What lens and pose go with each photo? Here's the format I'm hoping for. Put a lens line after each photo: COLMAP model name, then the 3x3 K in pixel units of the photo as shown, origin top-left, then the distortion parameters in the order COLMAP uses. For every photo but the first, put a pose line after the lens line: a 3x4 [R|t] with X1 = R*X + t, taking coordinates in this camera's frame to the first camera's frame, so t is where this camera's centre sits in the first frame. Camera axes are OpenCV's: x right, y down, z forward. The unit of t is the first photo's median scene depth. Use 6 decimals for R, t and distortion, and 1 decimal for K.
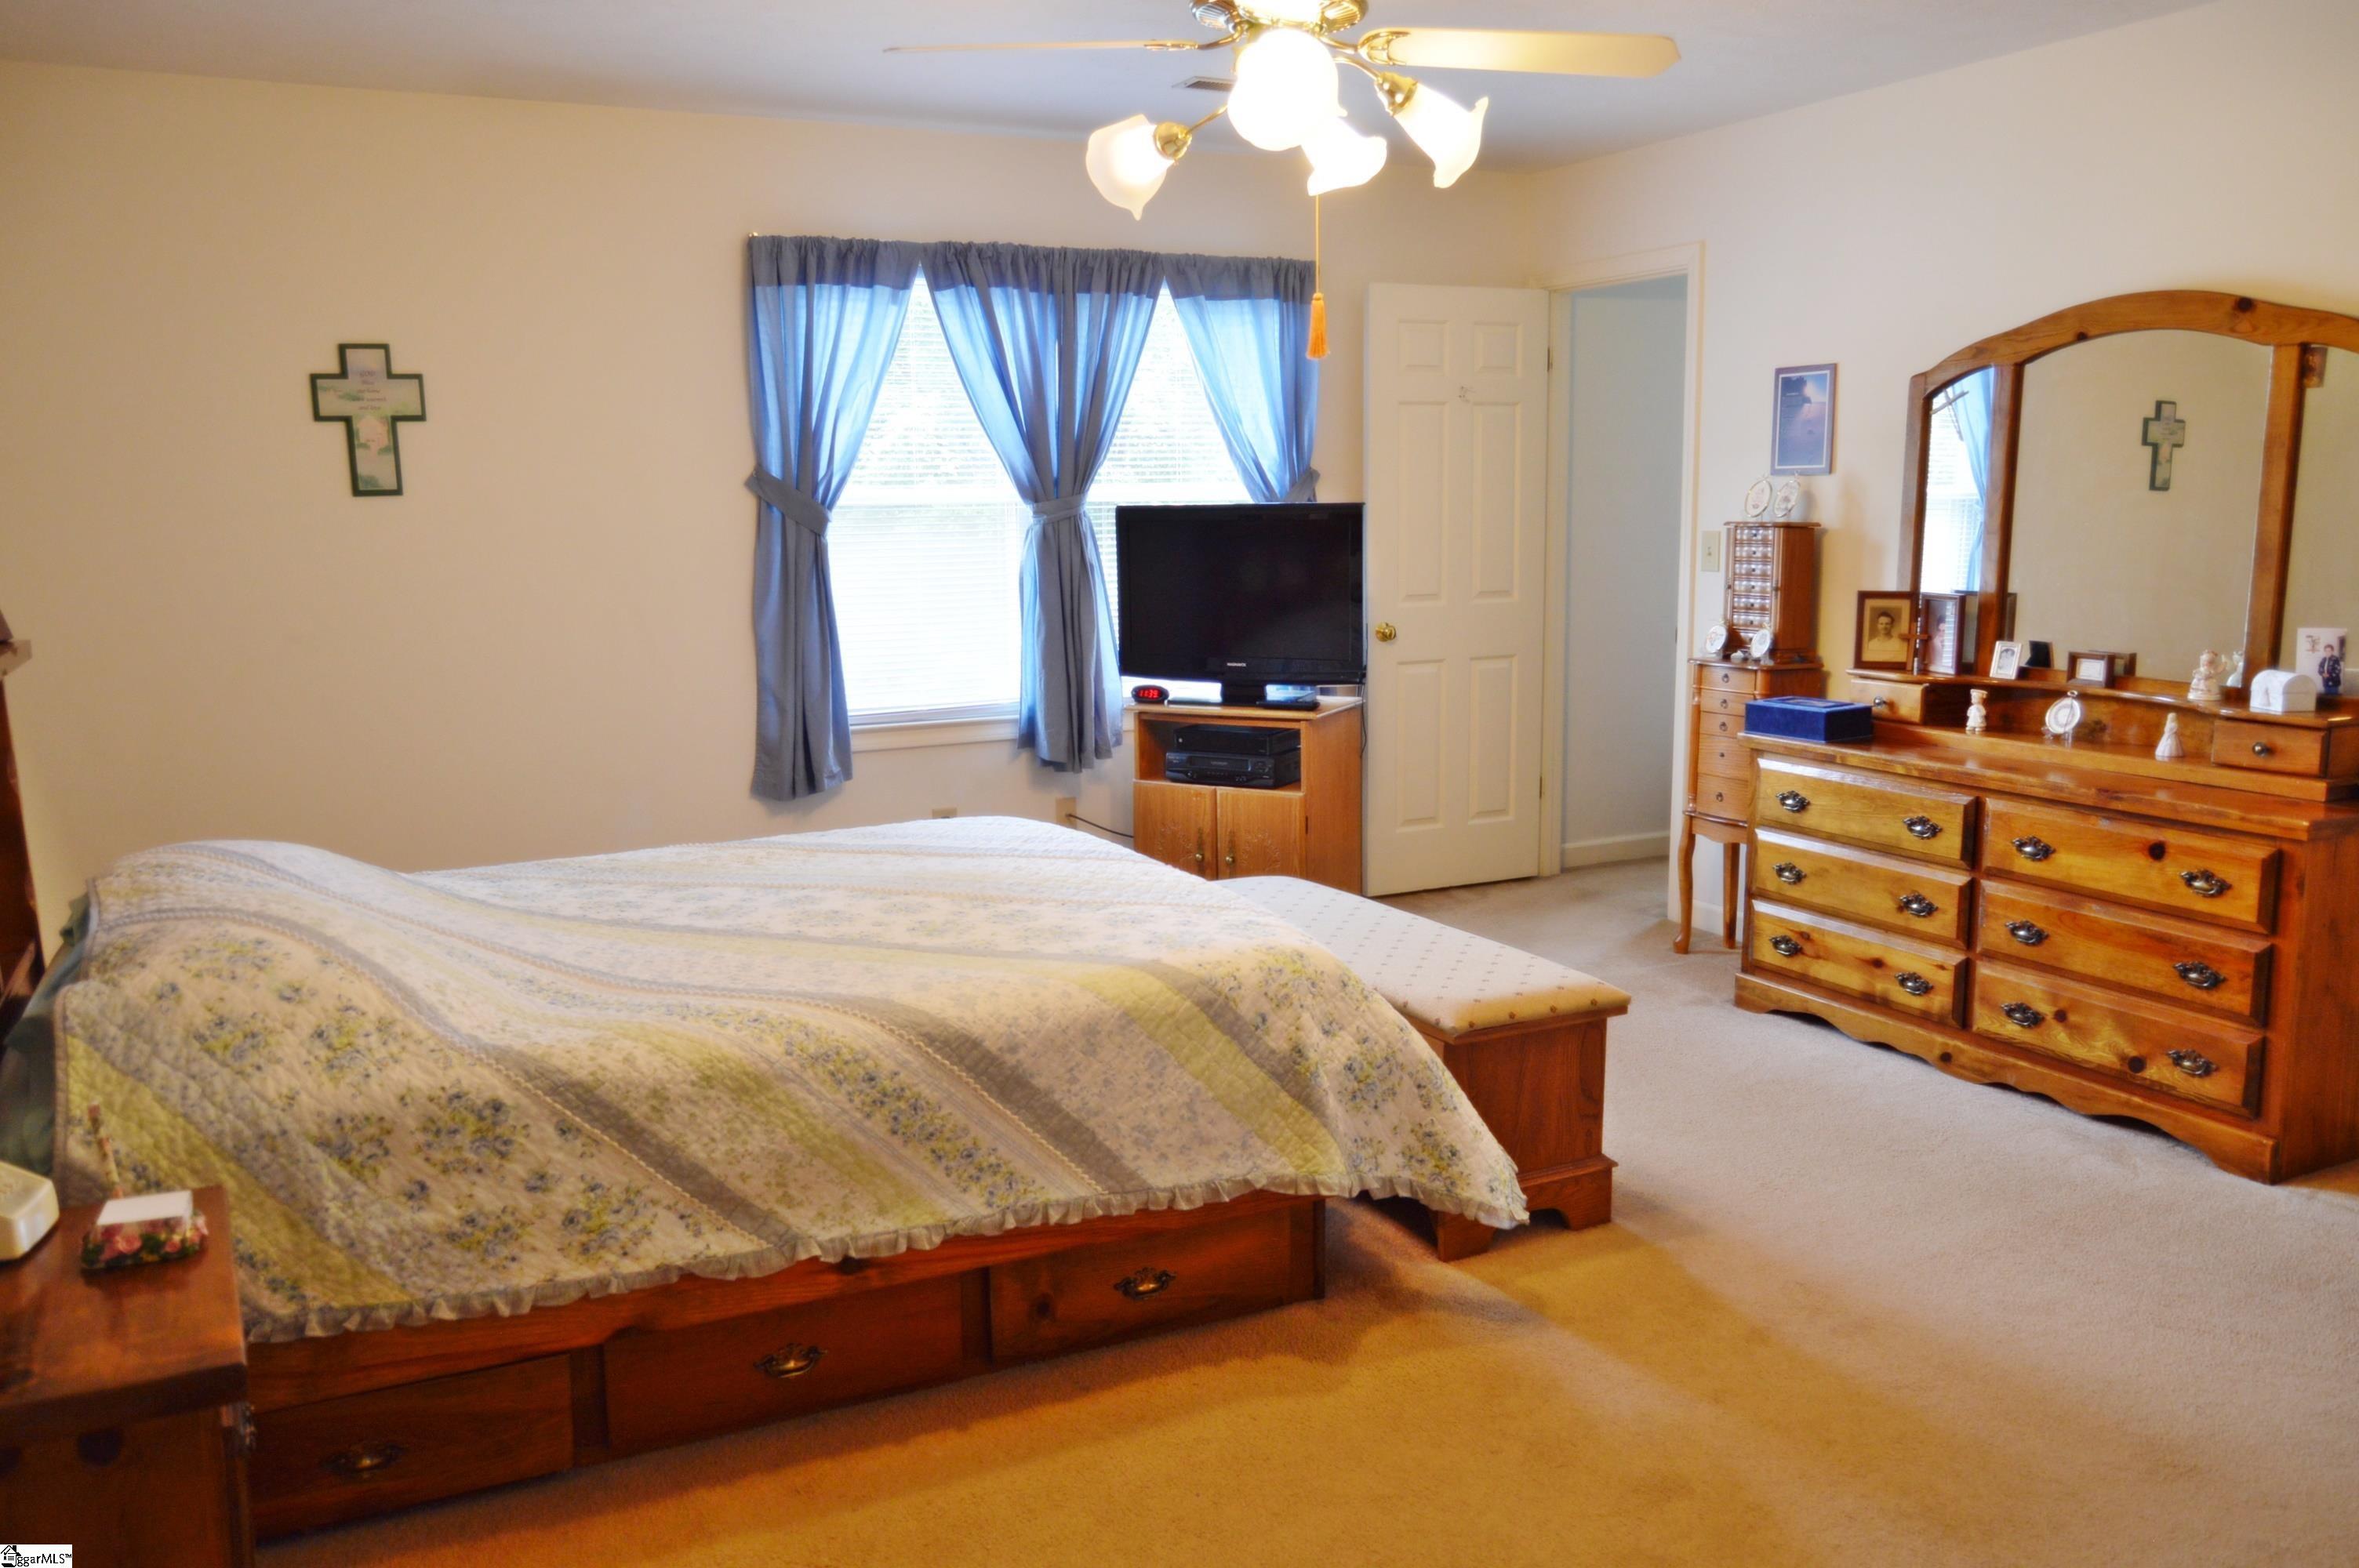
lens RADIAL K [[1853.2, 0, 1183.6], [0, 1853.2, 787.7], [0, 0, 1]] dist [-0.013861, 0.009398]
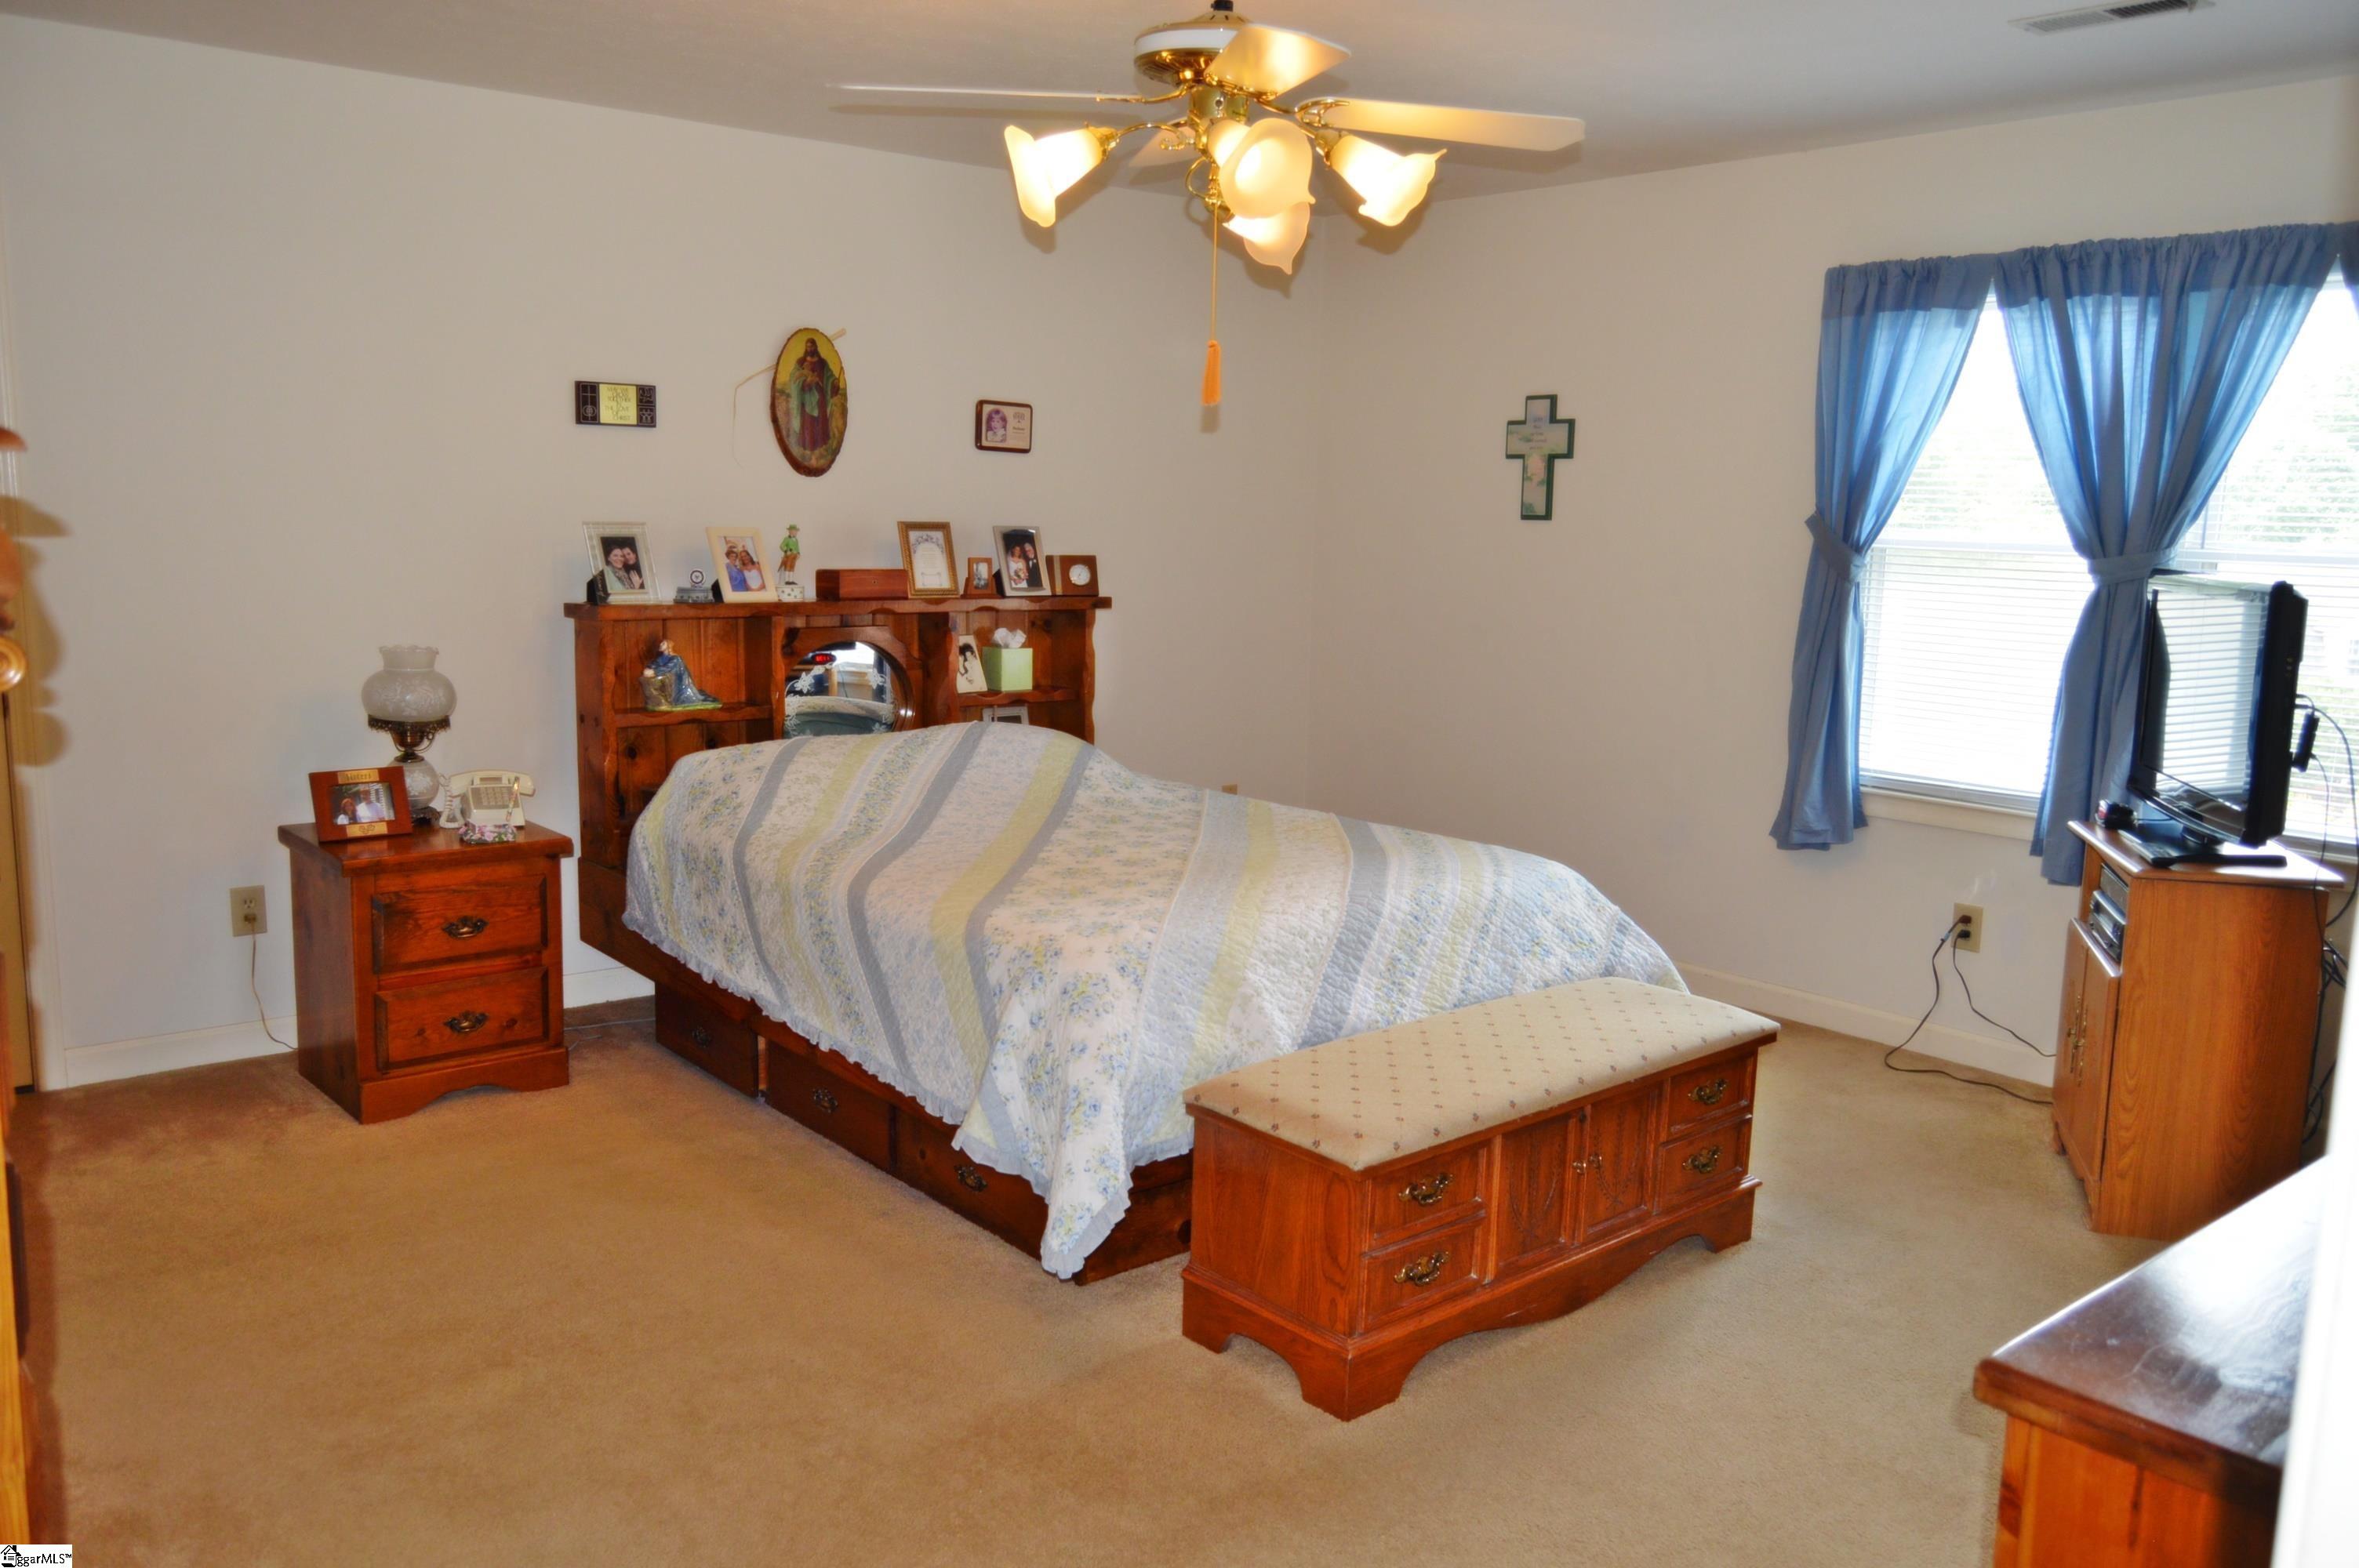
lens RADIAL K [[1853.2, 0, 1178.6], [0, 1853.2, 785.1], [0, 0, 1]] dist [-0.013861, 0.009398]
pose [[0.225226, 0.169260, -0.959492, 0.771110], [-0.180096, 0.975057, 0.129731, -0.112451], [0.957517, 0.143582, 0.250092, 0.538270]]
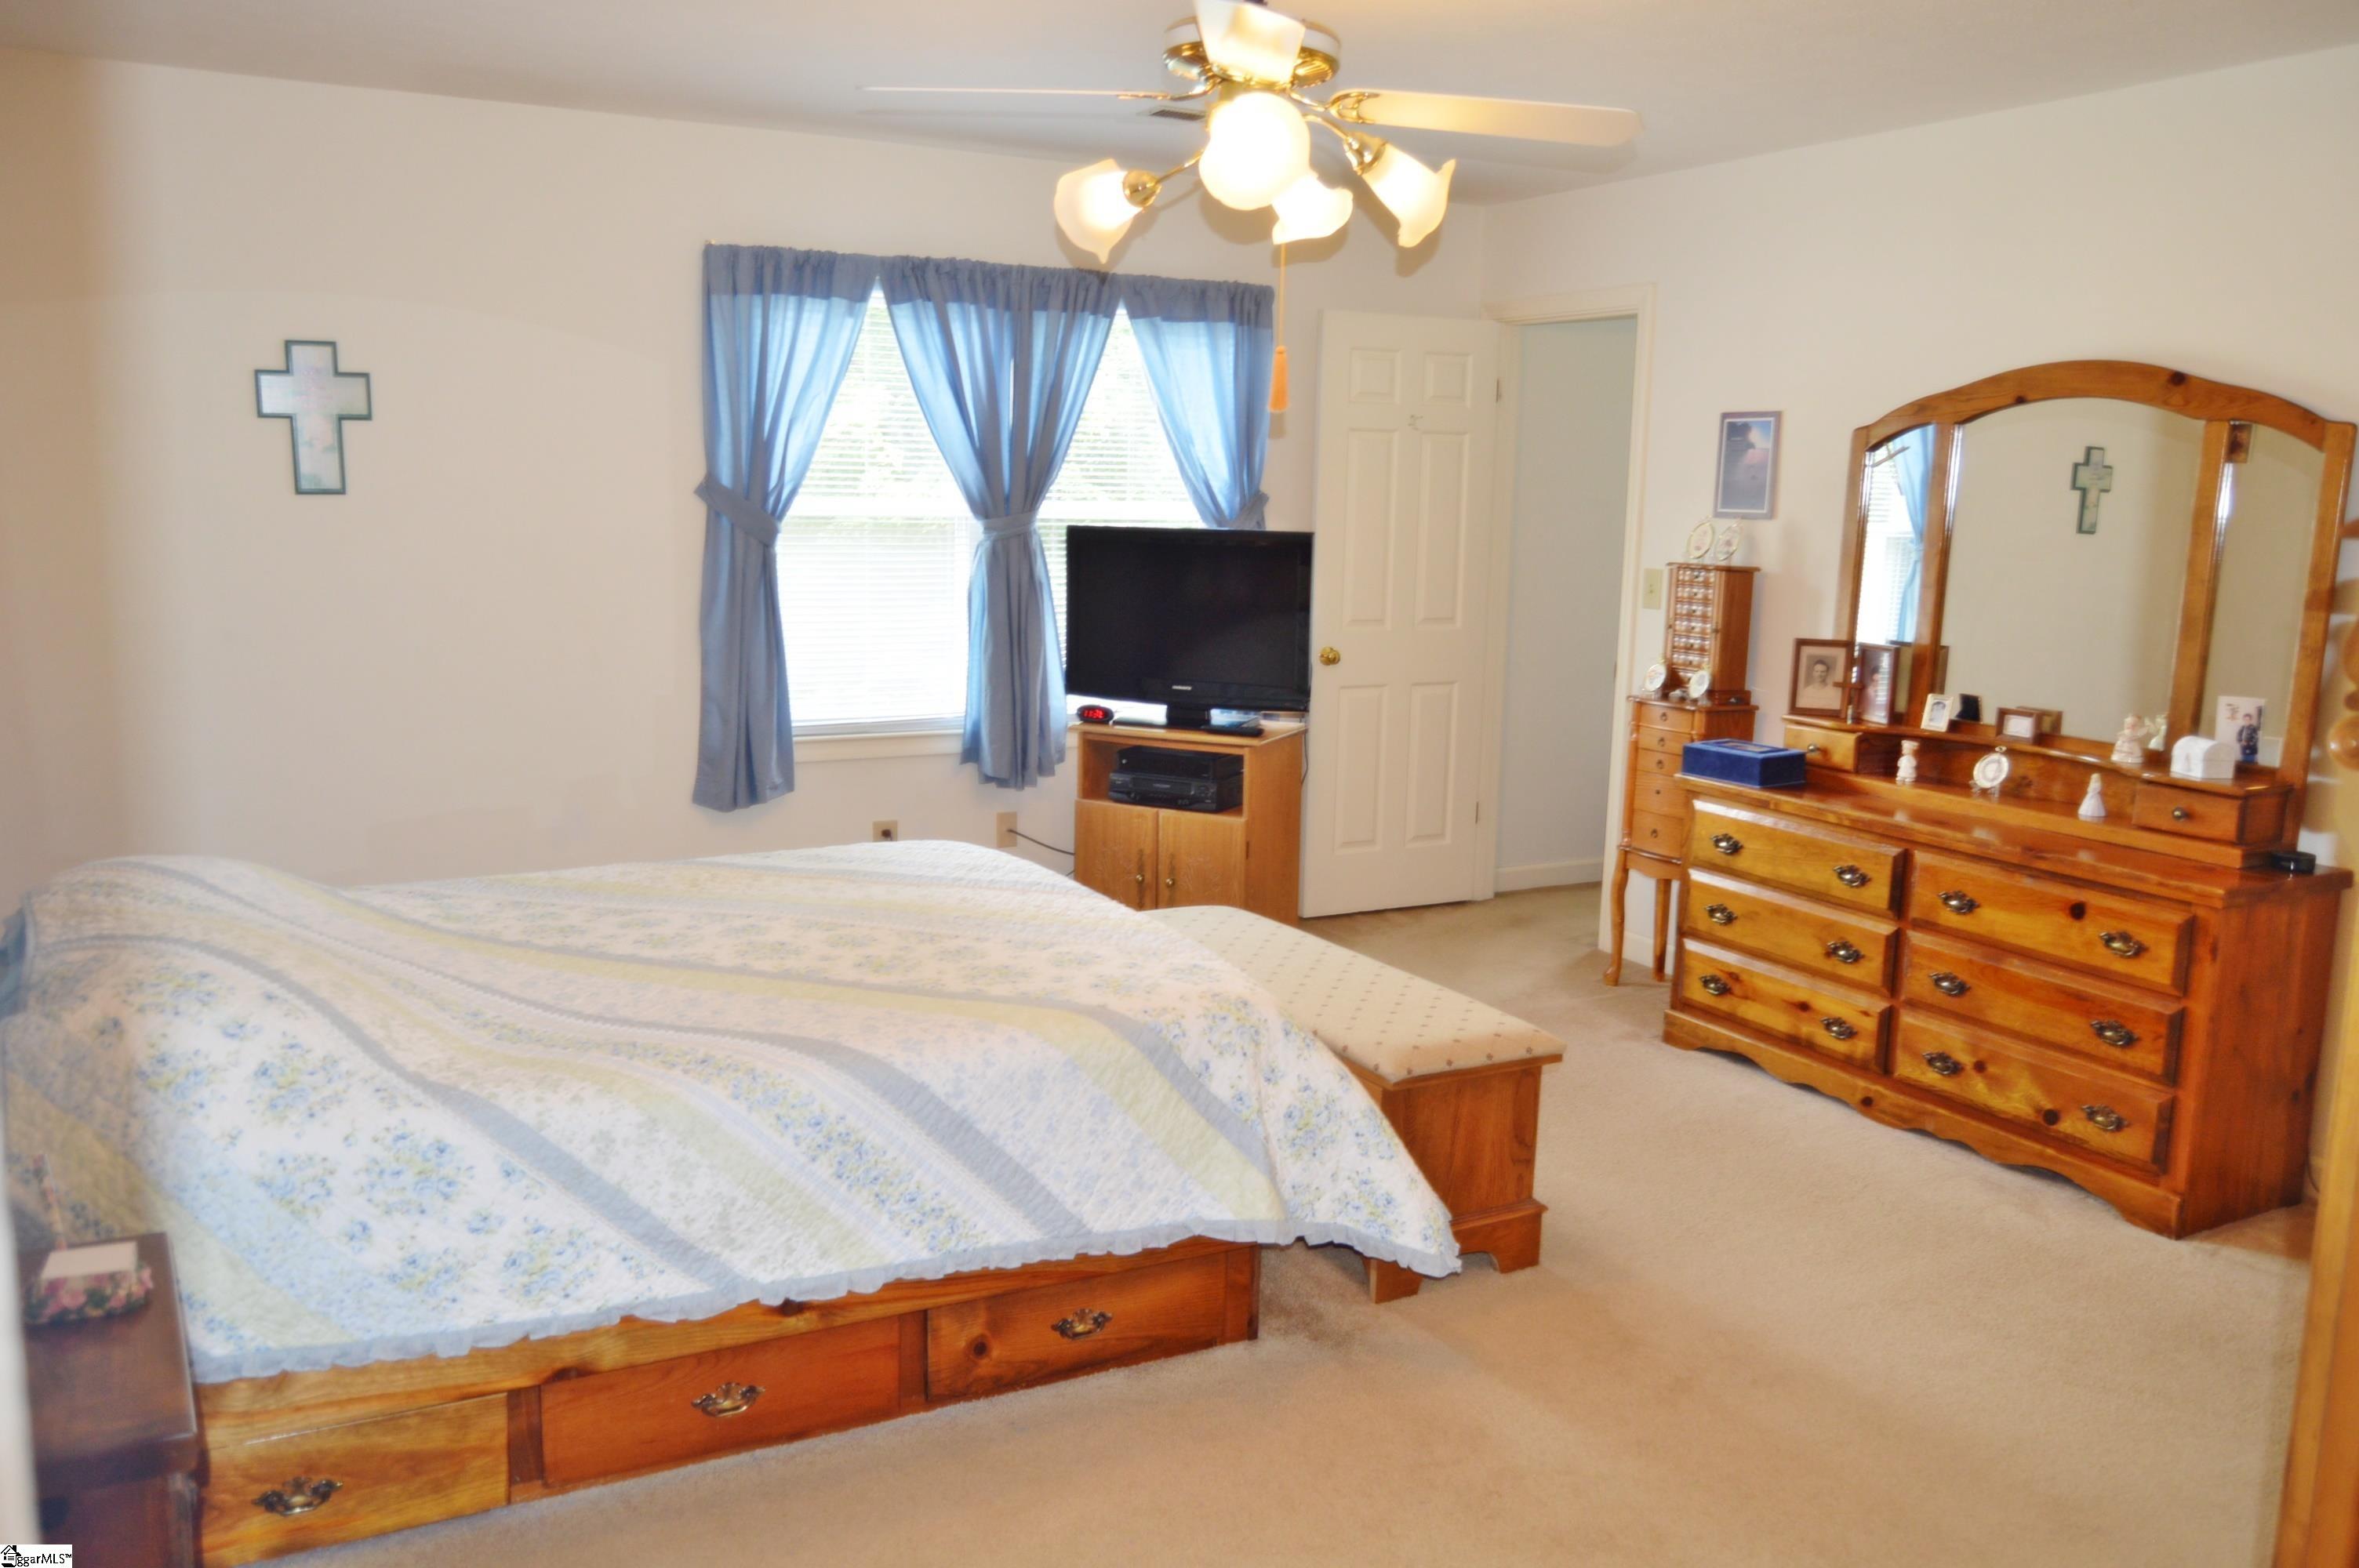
lens RADIAL K [[1853.2, 0, 1181.2], [0, 1853.2, 785.0], [0, 0, 1]] dist [-0.013861, 0.009398]
pose [[0.998924, 0.029262, 0.035978, -0.007967], [-0.029443, 0.999556, 0.004516, -0.022189], [-0.035830, -0.005570, 0.999342, -0.005968]]
